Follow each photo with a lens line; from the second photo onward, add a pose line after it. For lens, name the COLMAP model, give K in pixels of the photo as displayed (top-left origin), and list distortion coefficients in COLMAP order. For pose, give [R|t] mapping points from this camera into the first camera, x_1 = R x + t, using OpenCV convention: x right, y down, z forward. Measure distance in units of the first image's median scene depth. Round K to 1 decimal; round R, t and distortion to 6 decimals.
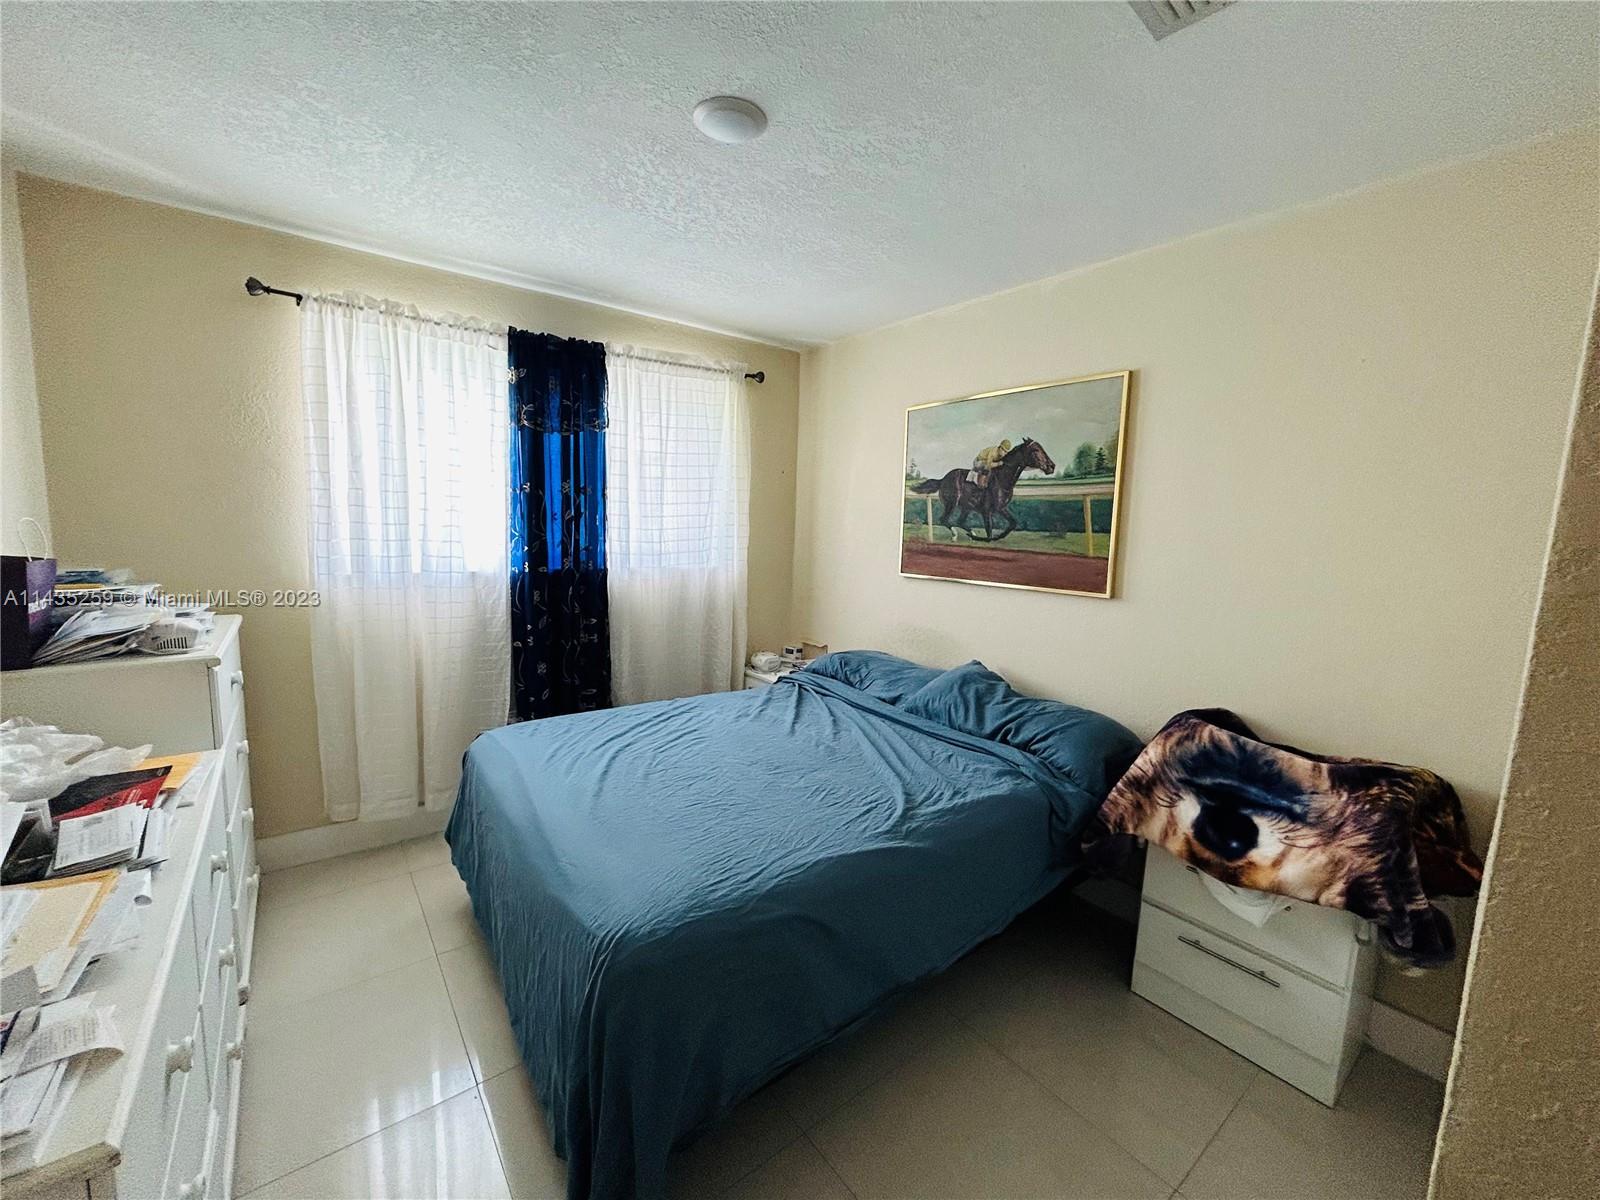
lens RADIAL K [[642.7, 0, 800.3], [0, 642.7, 599.2], [0, 0, 1]] dist [-0.007786, 0.001832]
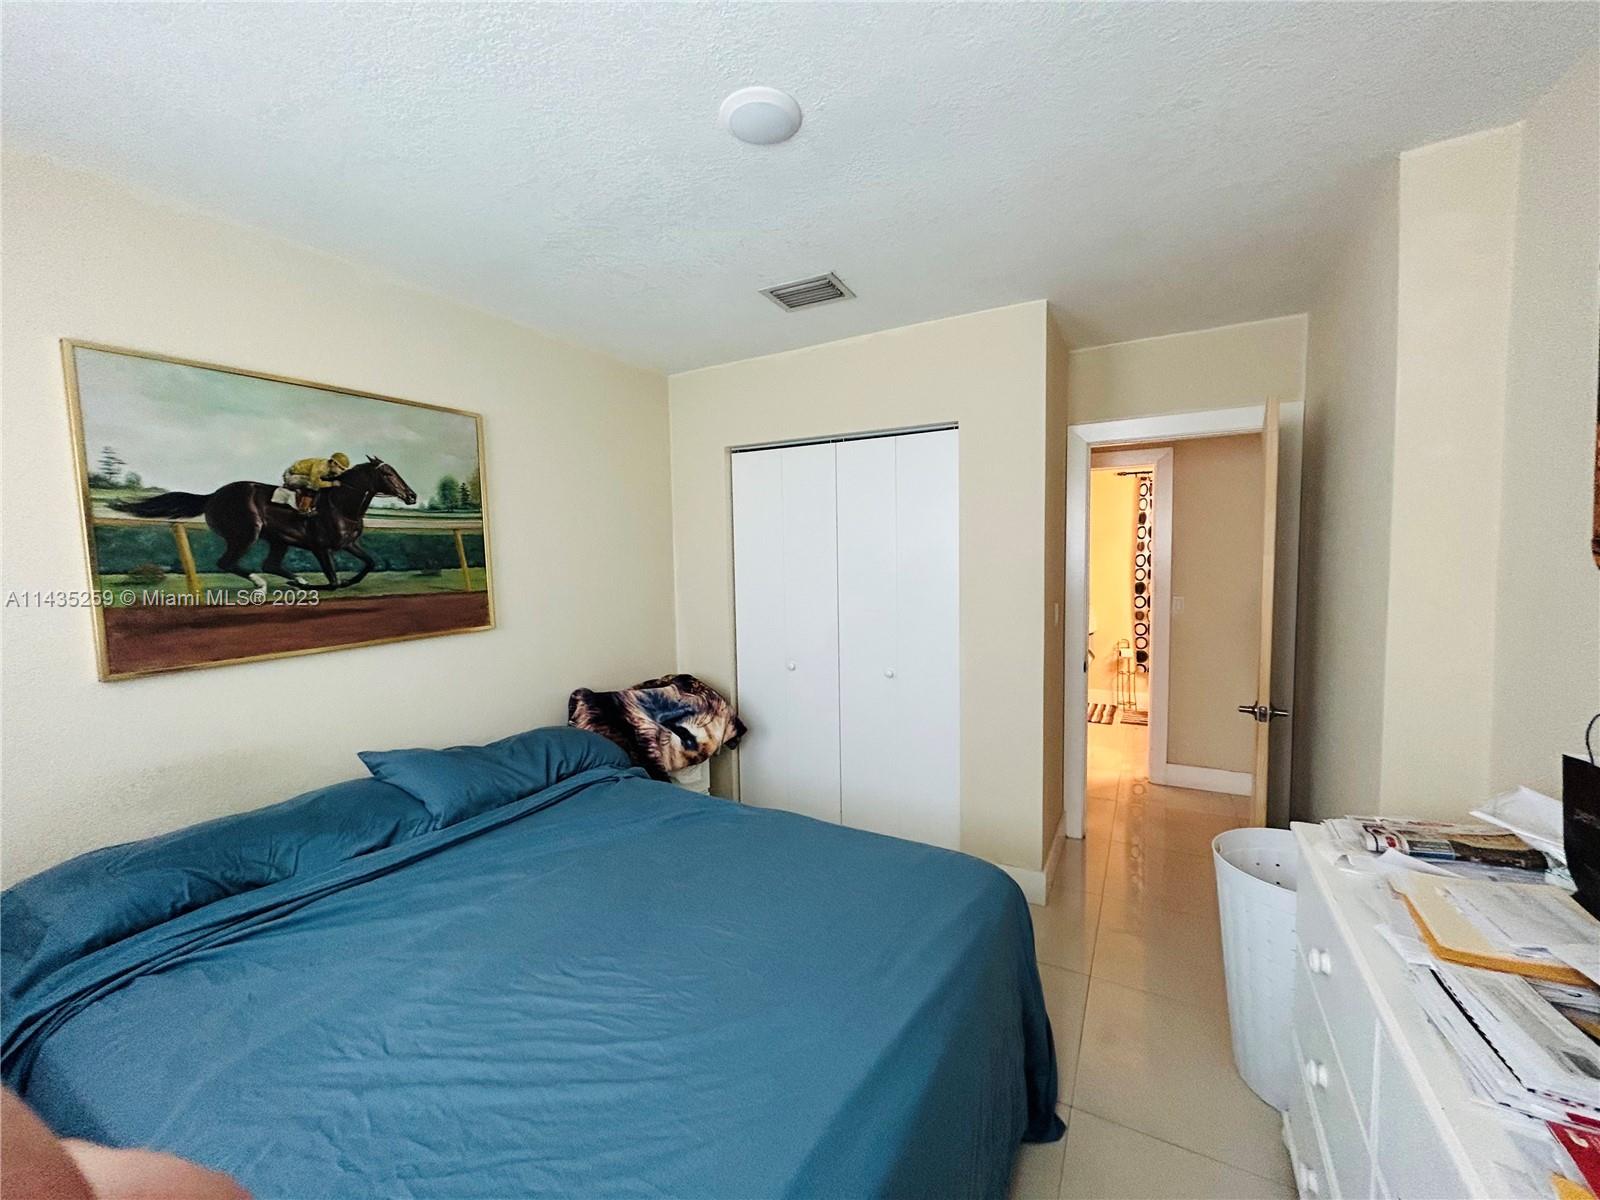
lens RADIAL K [[642.7, 0, 807.0], [0, 642.7, 597.6], [0, 0, 1]] dist [-0.007786, 0.001832]
pose [[-0.404546, -0.083729, 0.910677, -0.599022], [0.124096, 0.981563, 0.145373, -0.124015], [-0.906059, 0.171821, -0.386697, 0.827635]]
